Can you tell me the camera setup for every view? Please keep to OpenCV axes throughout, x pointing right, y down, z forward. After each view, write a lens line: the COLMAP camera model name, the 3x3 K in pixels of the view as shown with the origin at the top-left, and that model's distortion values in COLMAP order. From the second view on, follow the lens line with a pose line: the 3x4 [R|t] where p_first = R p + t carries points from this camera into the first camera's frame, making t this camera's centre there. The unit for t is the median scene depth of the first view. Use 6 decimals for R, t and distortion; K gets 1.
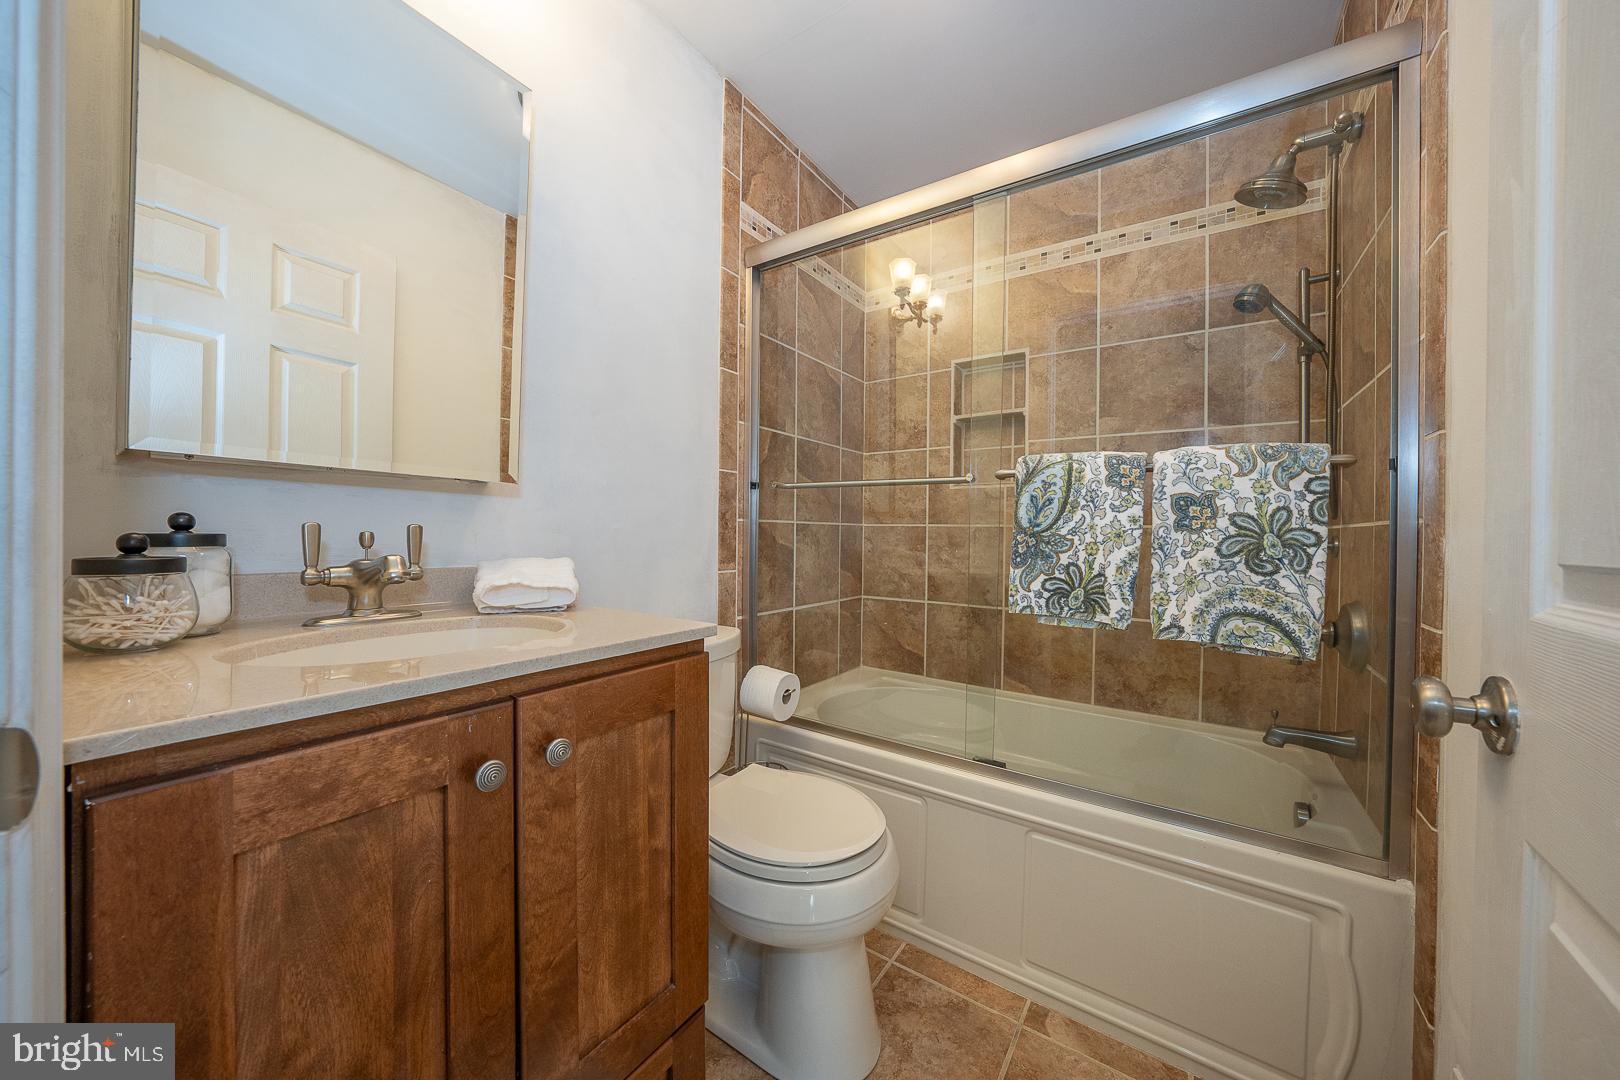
lens RADIAL K [[563.8, 0, 810.8], [0, 563.8, 533.1], [0, 0, 1]] dist [-0.002435, 0.000004]
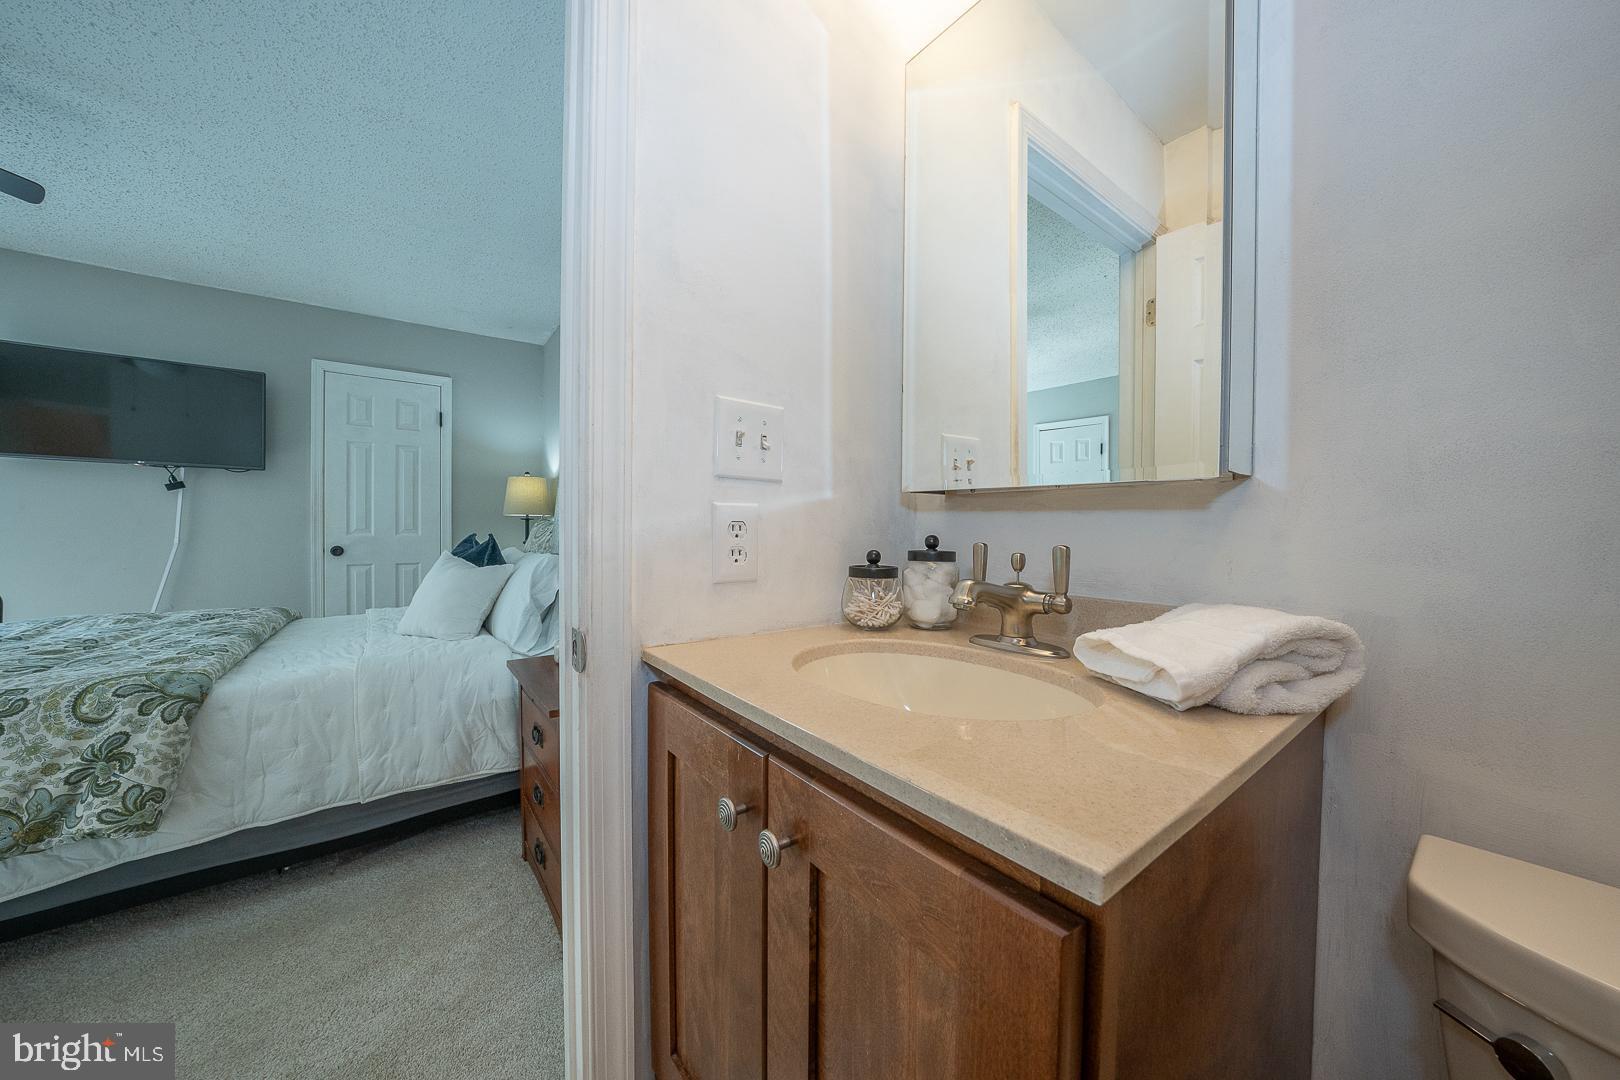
lens RADIAL K [[563.8, 0, 813.4], [0, 563.8, 535.0], [0, 0, 1]] dist [-0.002435, 0.000004]
pose [[-0.306659, -0.004961, -0.951807, 0.184701], [-0.010670, 0.999942, -0.001775, -0.024920], [0.951760, 0.009611, -0.306694, 0.906820]]
